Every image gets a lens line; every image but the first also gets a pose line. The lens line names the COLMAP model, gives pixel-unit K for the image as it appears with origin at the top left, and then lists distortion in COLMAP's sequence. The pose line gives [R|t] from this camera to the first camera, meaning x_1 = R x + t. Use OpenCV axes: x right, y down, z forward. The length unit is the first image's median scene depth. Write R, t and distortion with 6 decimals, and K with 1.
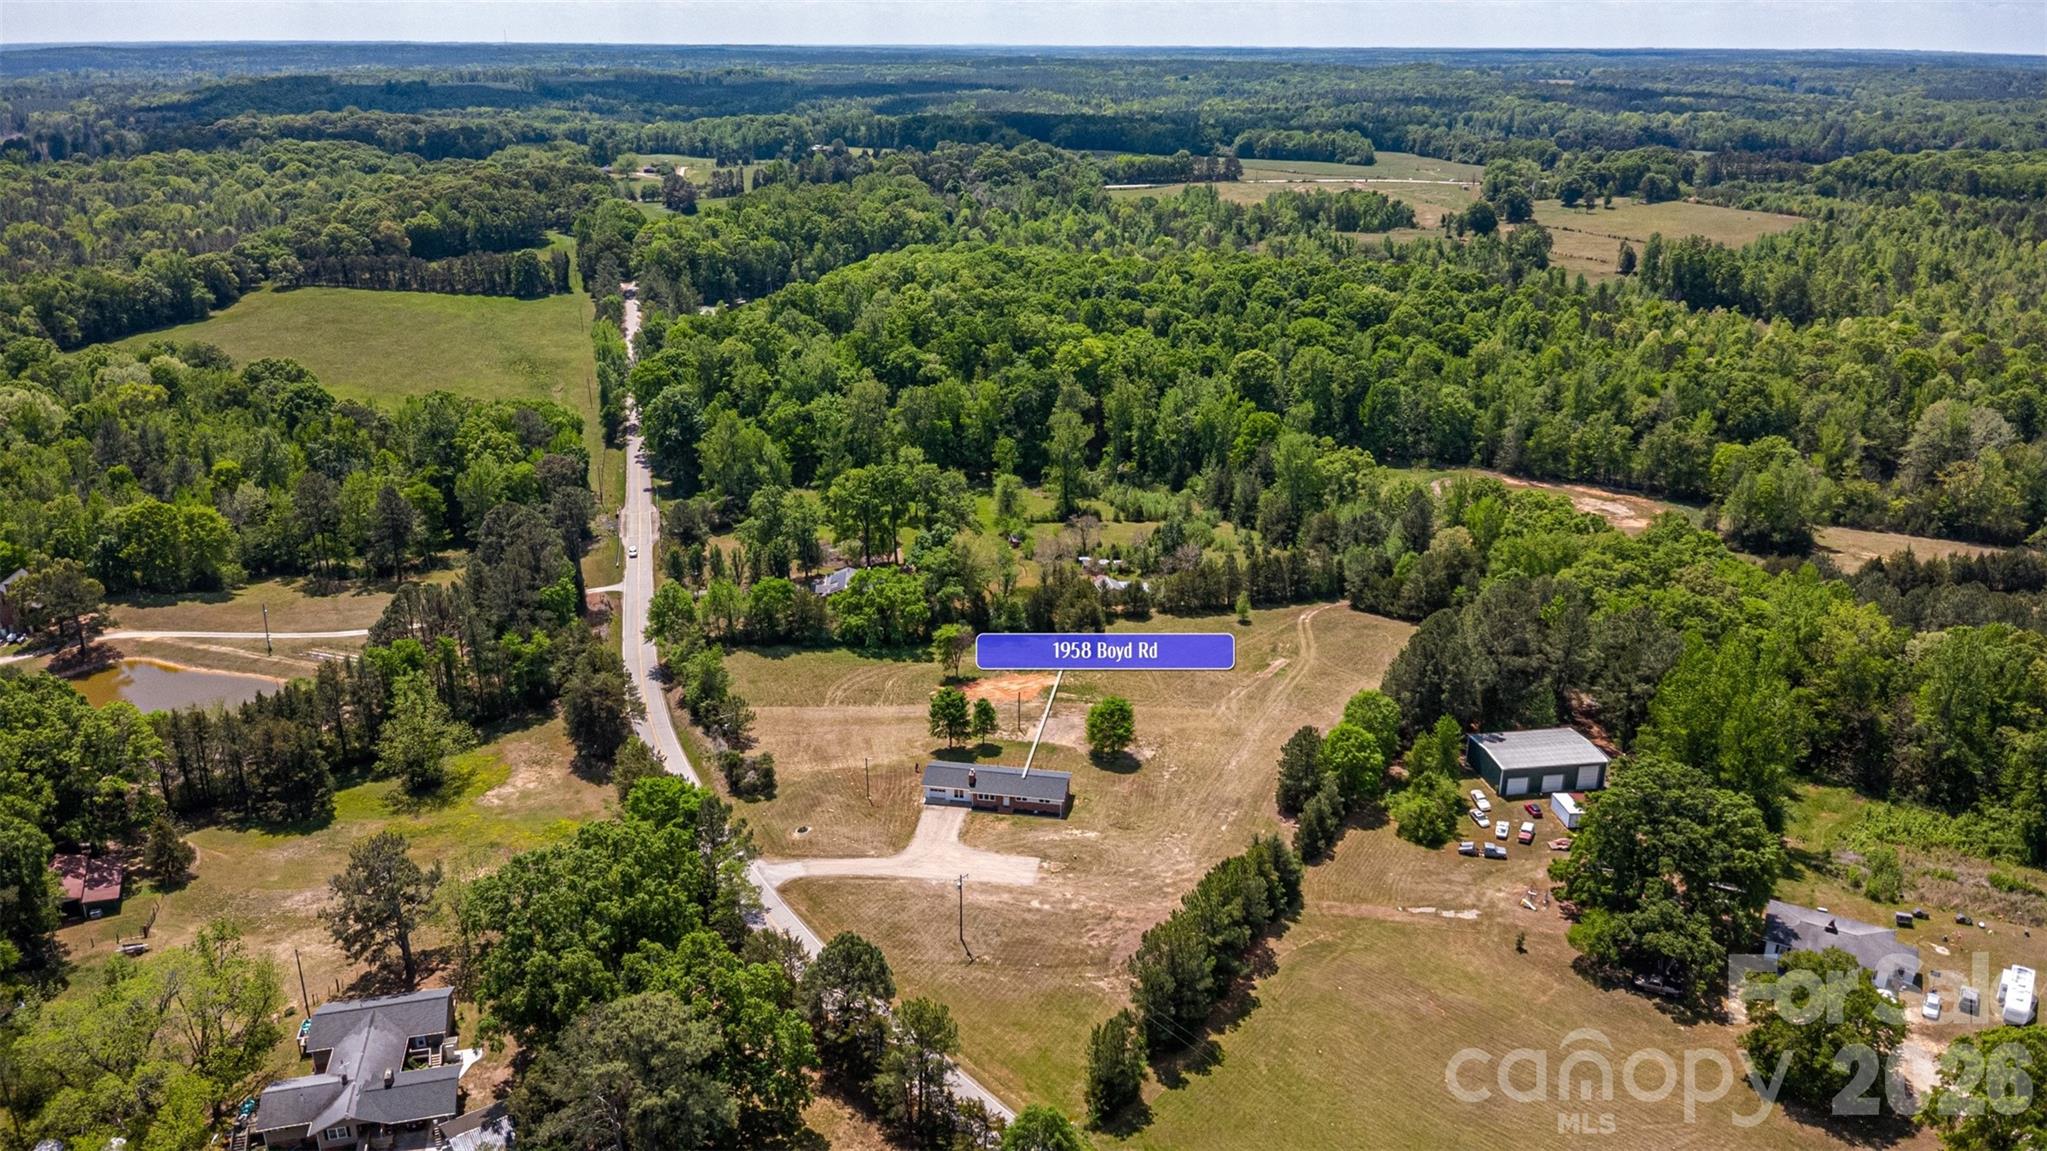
lens RADIAL K [[1470.1, 0, 1023.1], [0, 1470.1, 581.9], [0, 0, 1]] dist [0.021431, -0.022405]
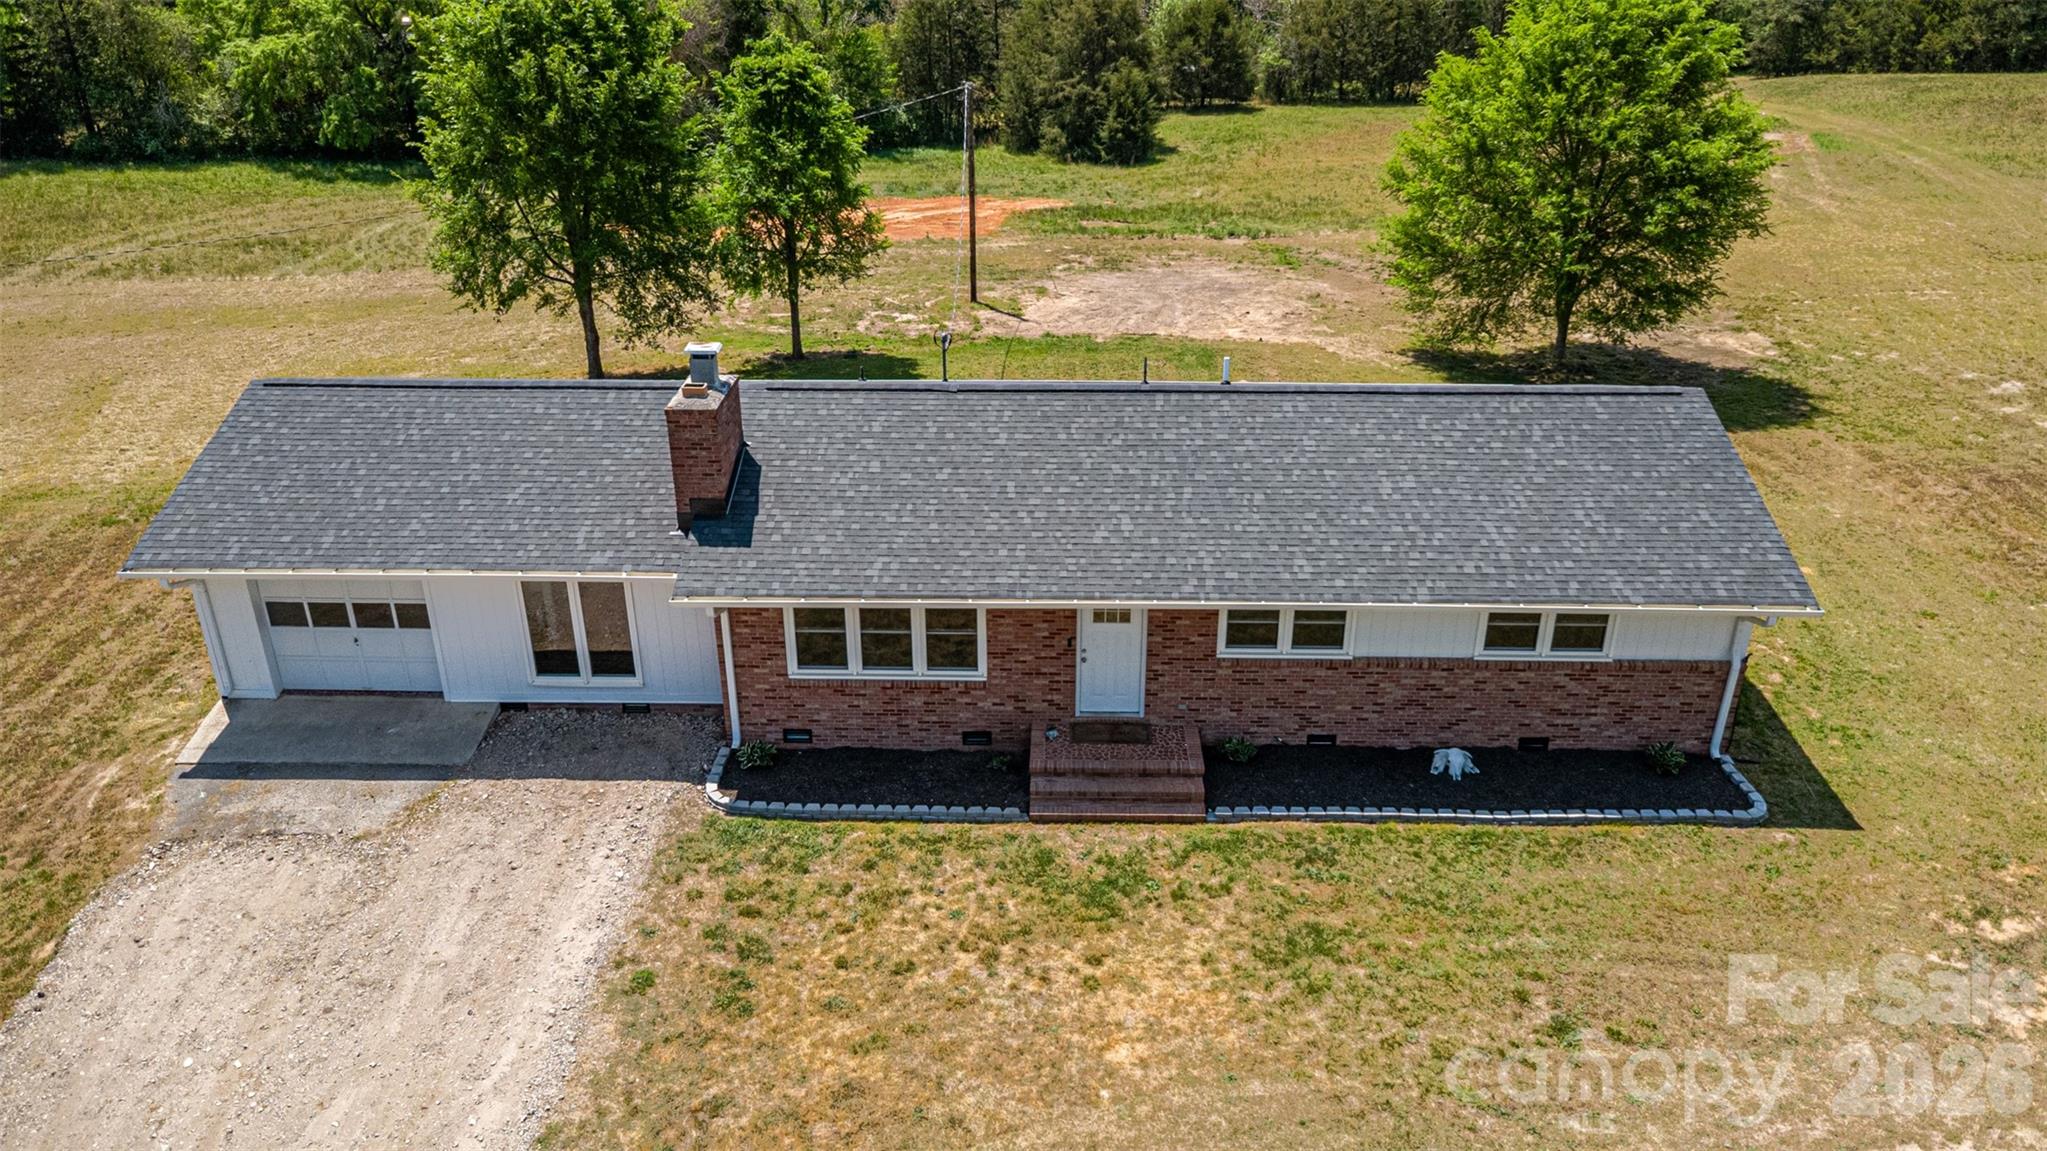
lens RADIAL K [[1470.1, 0, 1022.0], [0, 1470.1, 576.6], [0, 0, 1]] dist [0.021431, -0.022405]
pose [[0.988728, -0.072063, 0.131237, -0.011014], [0.060238, 0.993940, 0.091950, 0.052552], [-0.137068, -0.083008, 0.987078, 0.354718]]
